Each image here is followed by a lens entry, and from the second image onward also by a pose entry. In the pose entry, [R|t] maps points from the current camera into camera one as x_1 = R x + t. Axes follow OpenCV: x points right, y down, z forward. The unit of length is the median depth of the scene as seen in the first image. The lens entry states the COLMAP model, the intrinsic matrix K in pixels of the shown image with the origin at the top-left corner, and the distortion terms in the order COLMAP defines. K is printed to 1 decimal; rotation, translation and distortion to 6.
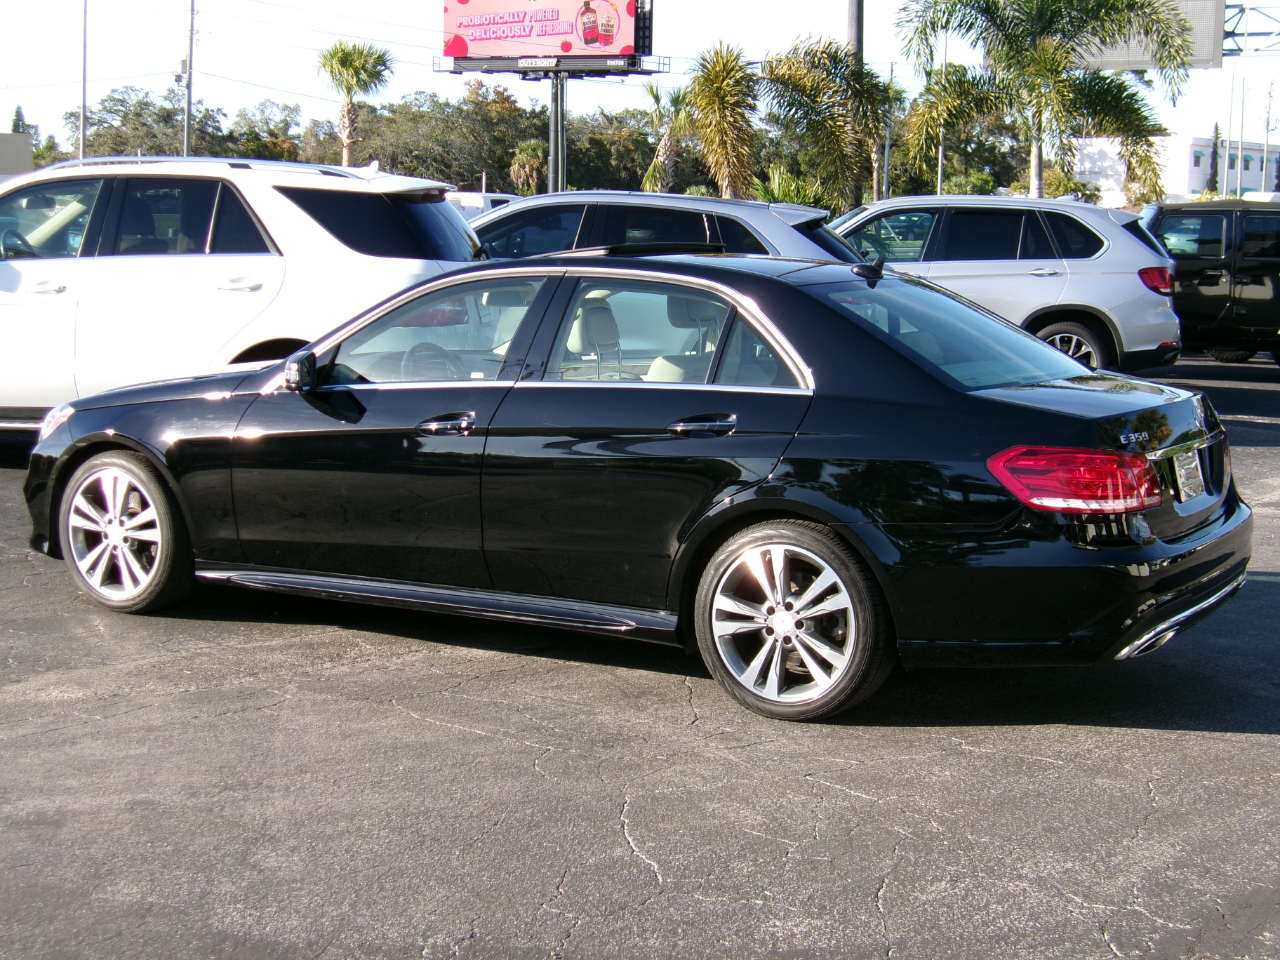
lens RADIAL K [[1979.1, 0, 632.7], [0, 1979.1, 516.8], [0, 0, 1]] dist [-0.123016, 0.000000]
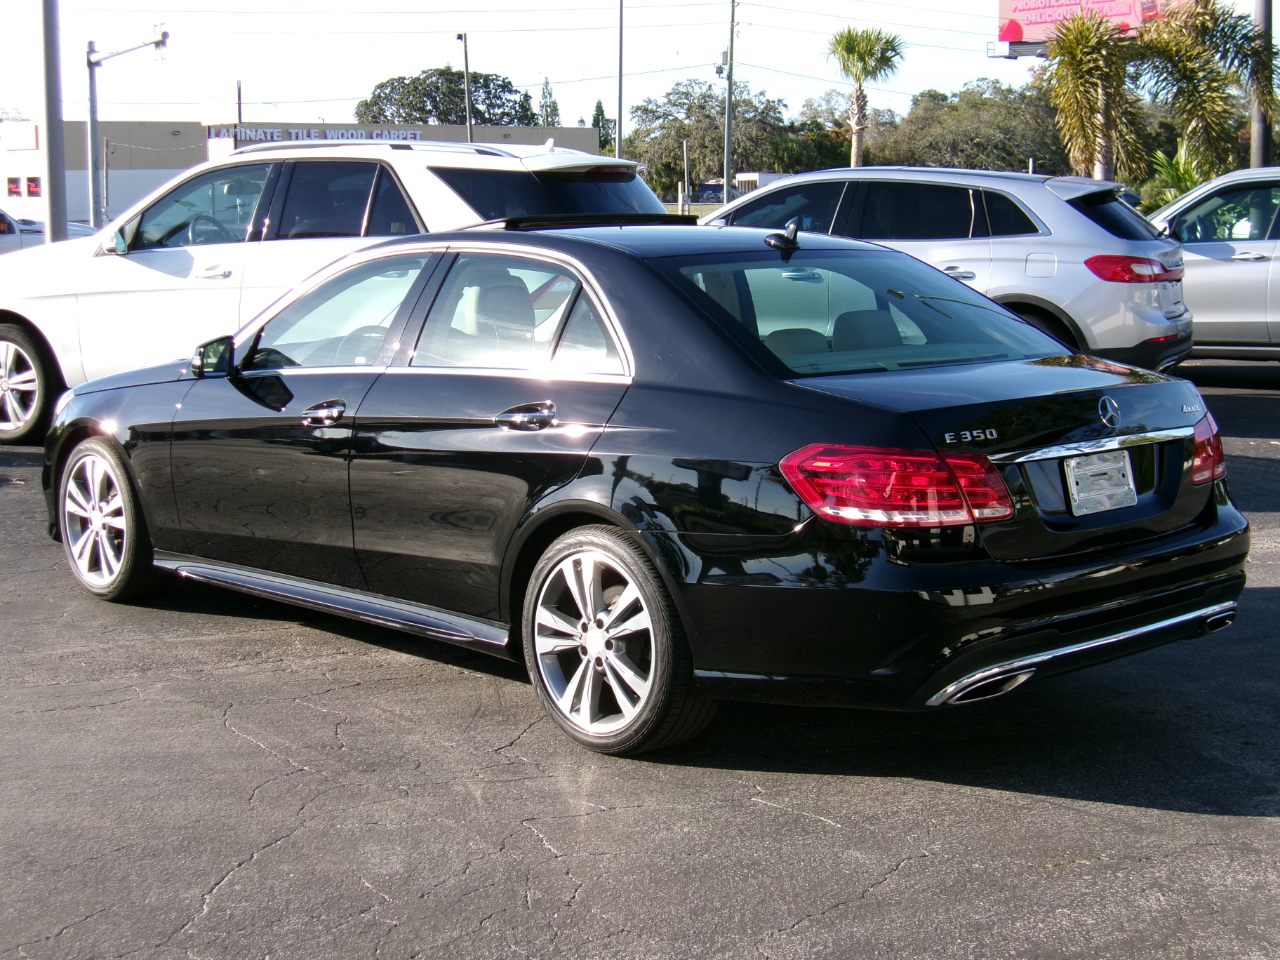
lens RADIAL K [[1979.1, 0, 644.4], [0, 1979.1, 488.4], [0, 0, 1]] dist [-0.123016, 0.000000]
pose [[0.959232, 0.020944, -0.281844, 0.280450], [-0.023401, 0.999712, -0.005352, -0.008469], [0.281651, 0.011730, 0.959445, 0.132993]]
